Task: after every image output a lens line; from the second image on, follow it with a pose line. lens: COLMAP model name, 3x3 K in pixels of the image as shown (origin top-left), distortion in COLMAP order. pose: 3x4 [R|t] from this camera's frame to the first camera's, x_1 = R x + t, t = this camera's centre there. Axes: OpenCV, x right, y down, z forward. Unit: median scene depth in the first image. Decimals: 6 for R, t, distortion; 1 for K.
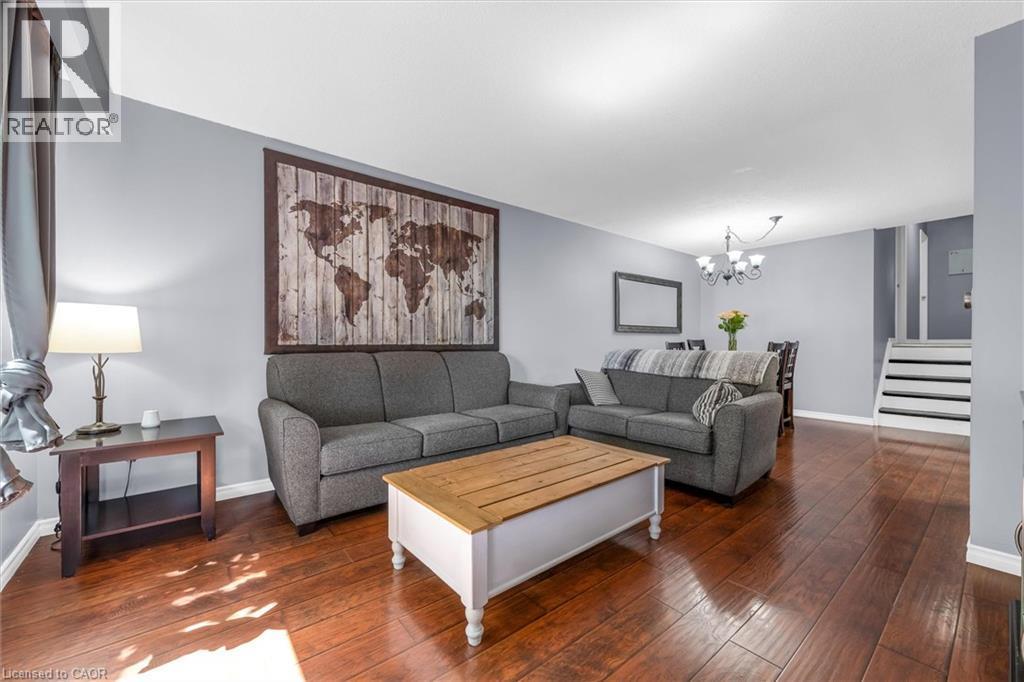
lens RADIAL K [[405.2, 0, 513.7], [0, 405.2, 345.8], [0, 0, 1]] dist [0.000875, 0.000031]
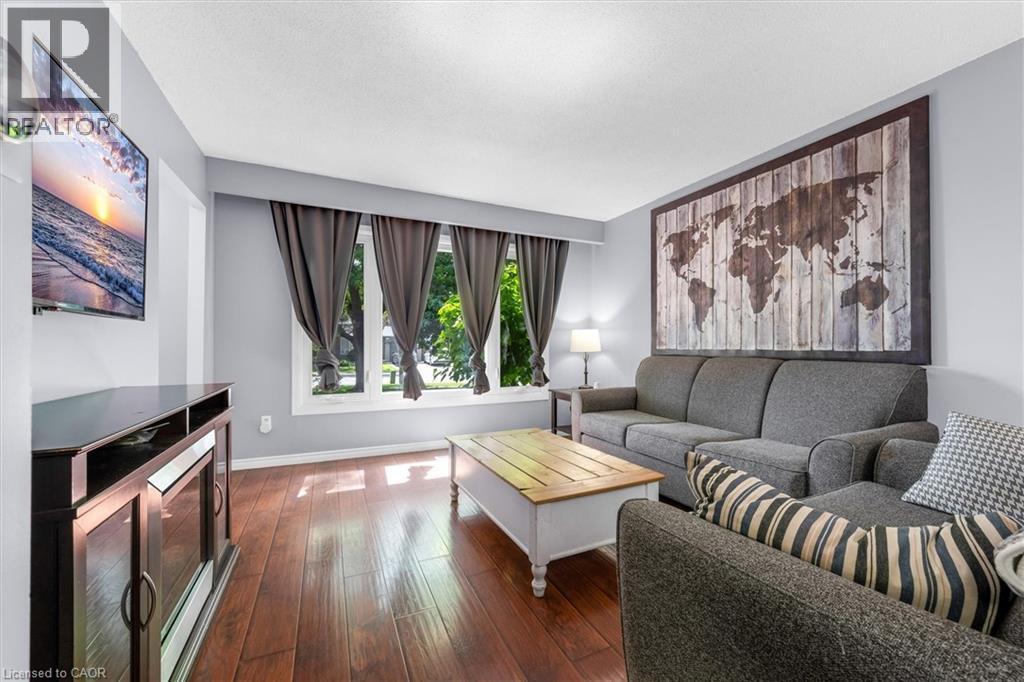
lens RADIAL K [[405.2, 0, 513.7], [0, 405.2, 345.8], [0, 0, 1]] dist [0.000875, 0.000031]
pose [[-0.243302, -0.001997, -0.969949, 0.703161], [-0.007664, 0.999971, -0.000137, -0.007606], [0.969920, 0.007401, -0.243310, 0.708318]]
